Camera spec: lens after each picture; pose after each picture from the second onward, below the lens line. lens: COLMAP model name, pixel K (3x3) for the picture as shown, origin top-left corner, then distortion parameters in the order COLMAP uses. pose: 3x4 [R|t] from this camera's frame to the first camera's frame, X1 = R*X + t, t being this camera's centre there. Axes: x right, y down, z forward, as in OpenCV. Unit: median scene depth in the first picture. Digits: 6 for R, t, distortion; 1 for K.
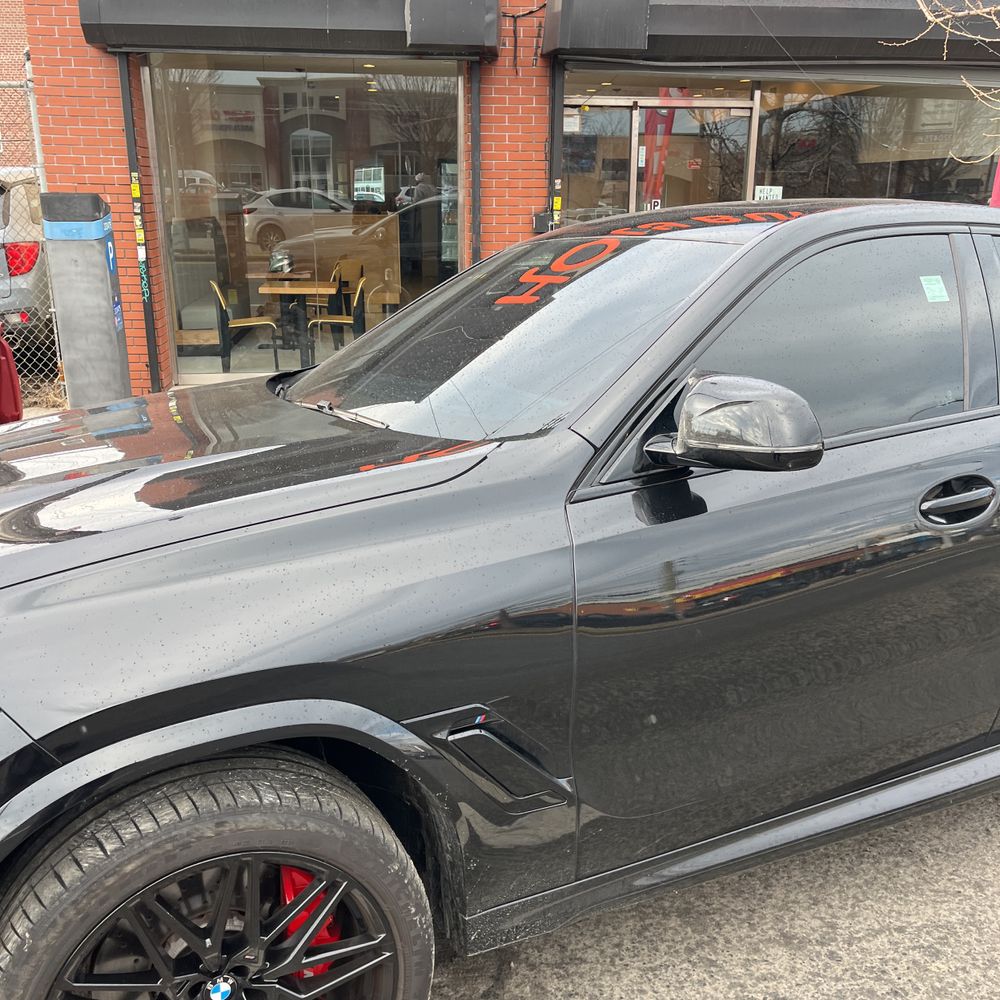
lens RADIAL K [[1012.6, 0, 487.4], [0, 1012.6, 490.9], [0, 0, 1]] dist [0.048345, -0.033973]
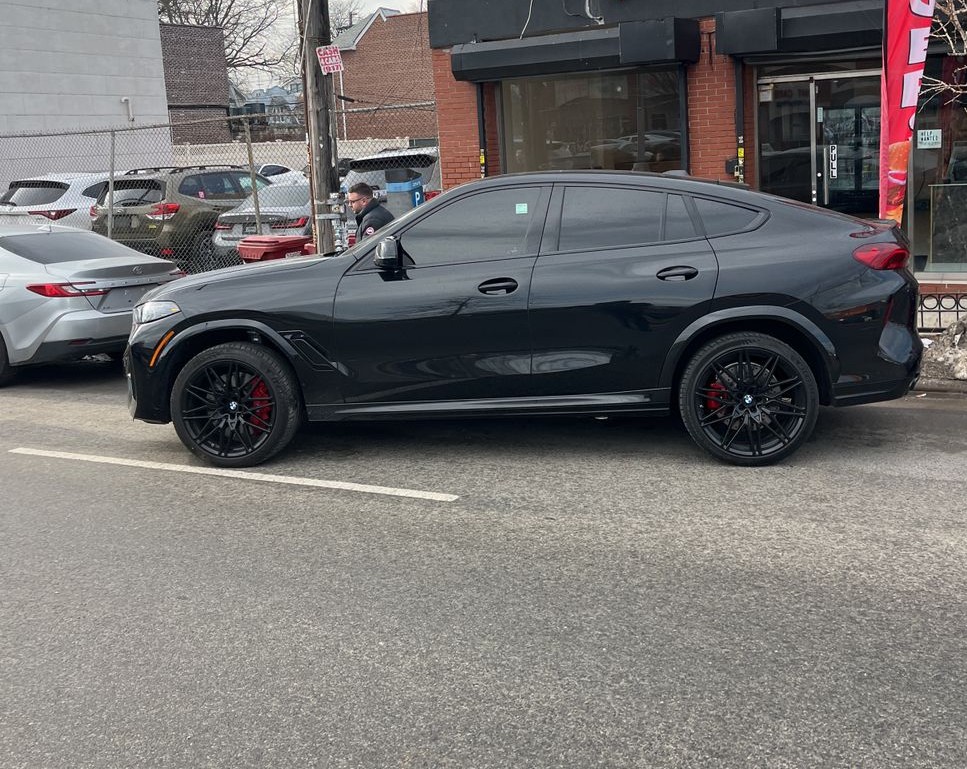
lens RADIAL K [[997.6, 0, 479.1], [0, 997.6, 269.5], [0, 0, 1]] dist [0.184361, -0.517284]
pose [[0.845026, 0.015824, -0.534491, 1.815015], [-0.093940, 0.988410, -0.119255, 0.280749], [0.526409, 0.150984, 0.836718, -1.208292]]
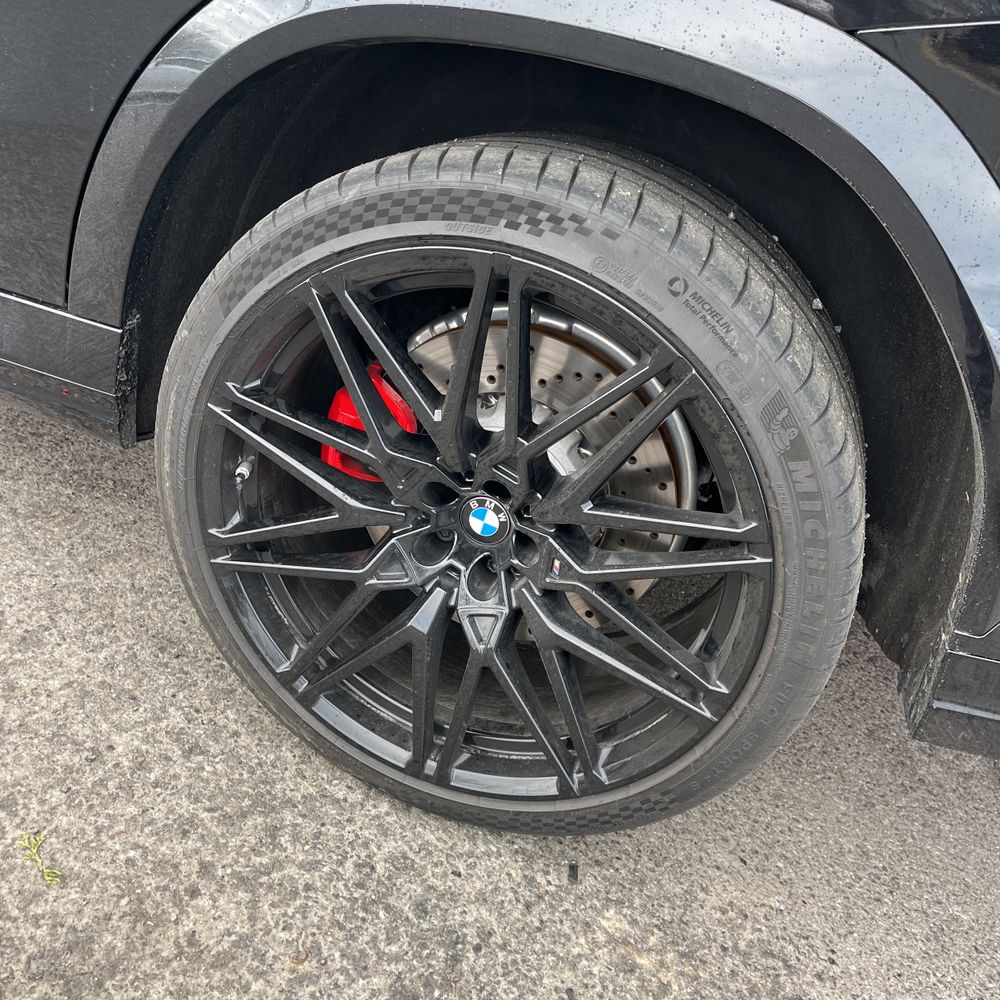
lens RADIAL K [[1008.3, 0, 497.7], [0, 1008.3, 482.2], [0, 0, 1]] dist [0.054135, -0.050962]
pose [[0.684720, 0.497793, -0.532316, 1.276717], [-0.374783, 0.866920, 0.328613, 0.062172], [0.625057, -0.025505, 0.780162, 0.985201]]
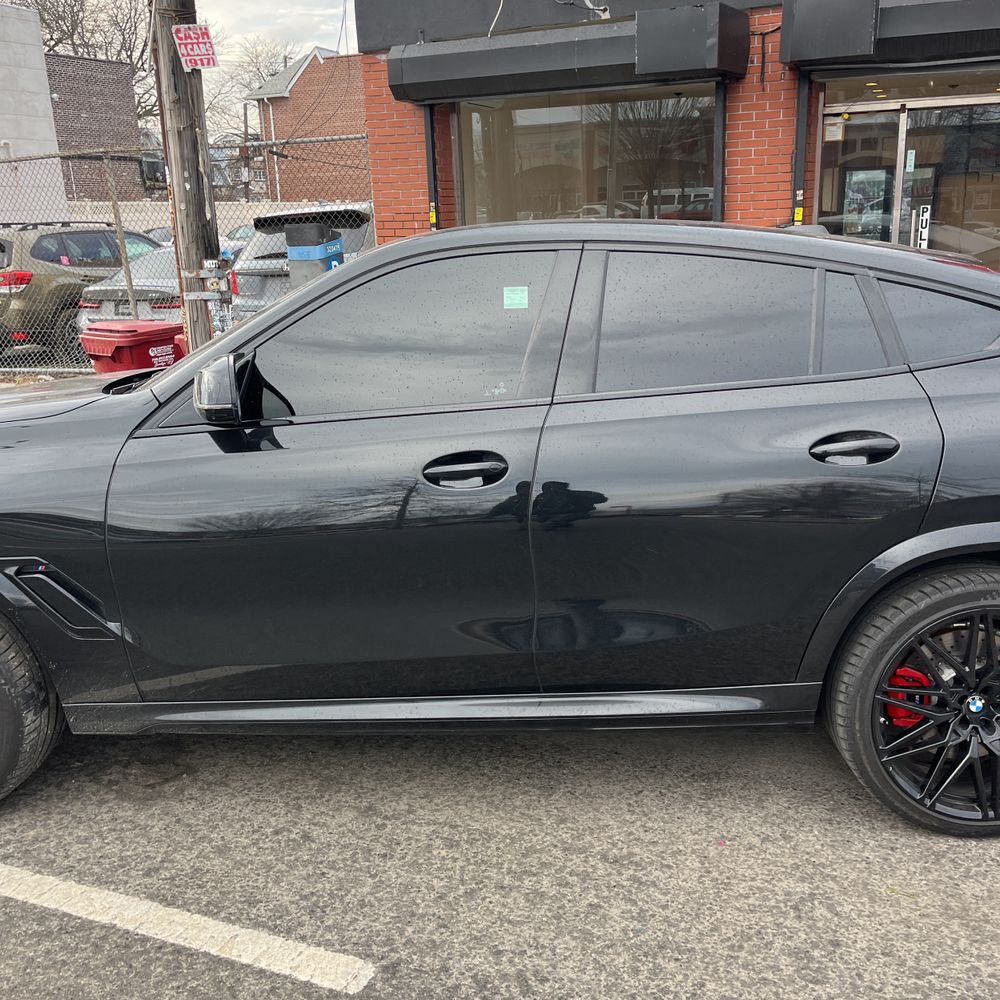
lens RADIAL K [[1004.0, 0, 500.0], [0, 1004.0, 500.0], [0, 0, 1]] dist [0.064642, -0.073466]
pose [[0.879746, 0.098242, -0.465184, 1.065838], [-0.099025, 0.994823, 0.022822, 0.012764], [0.465018, 0.025987, 0.884920, -0.043317]]
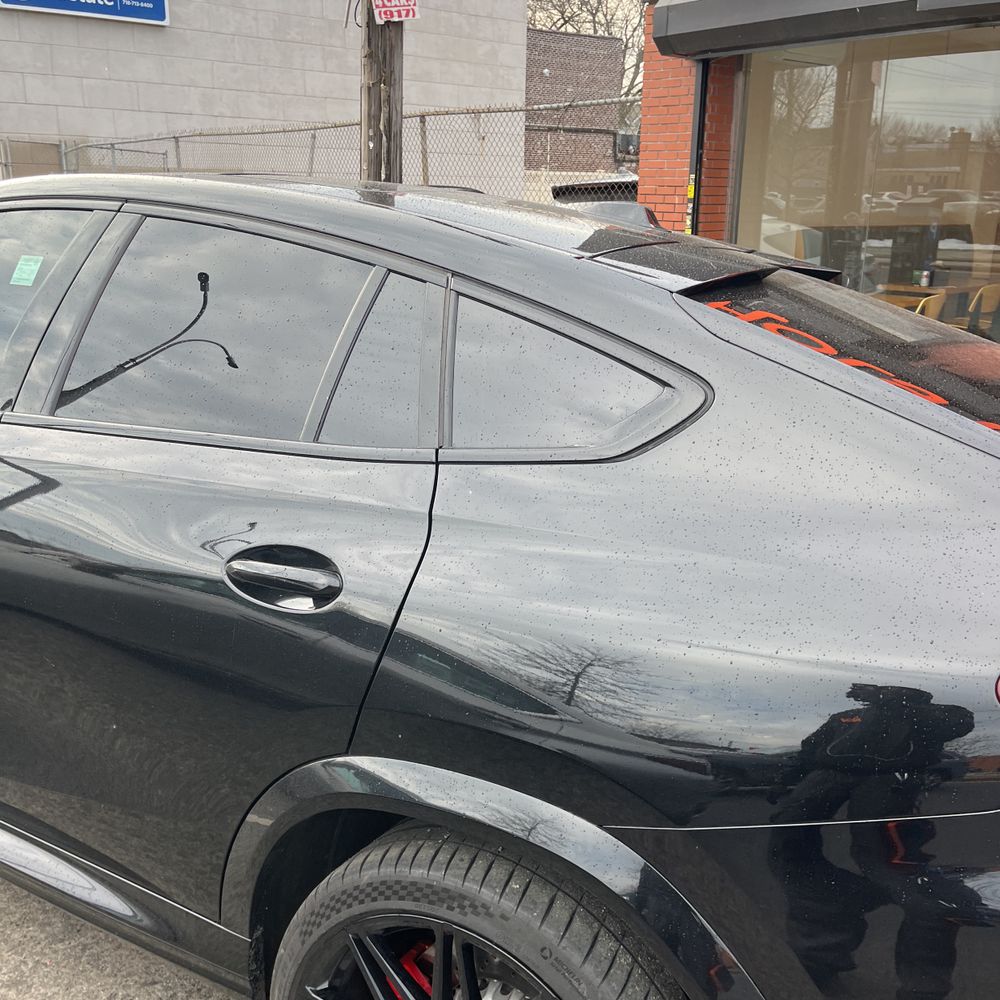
lens RADIAL K [[1008.3, 0, 497.7], [0, 1008.3, 482.2], [0, 0, 1]] dist [0.054135, -0.050962]
pose [[0.558425, 0.229813, -0.797087, 1.491146], [-0.245068, 0.963677, 0.106154, -0.234344], [0.792530, 0.136061, 0.594461, 0.901198]]
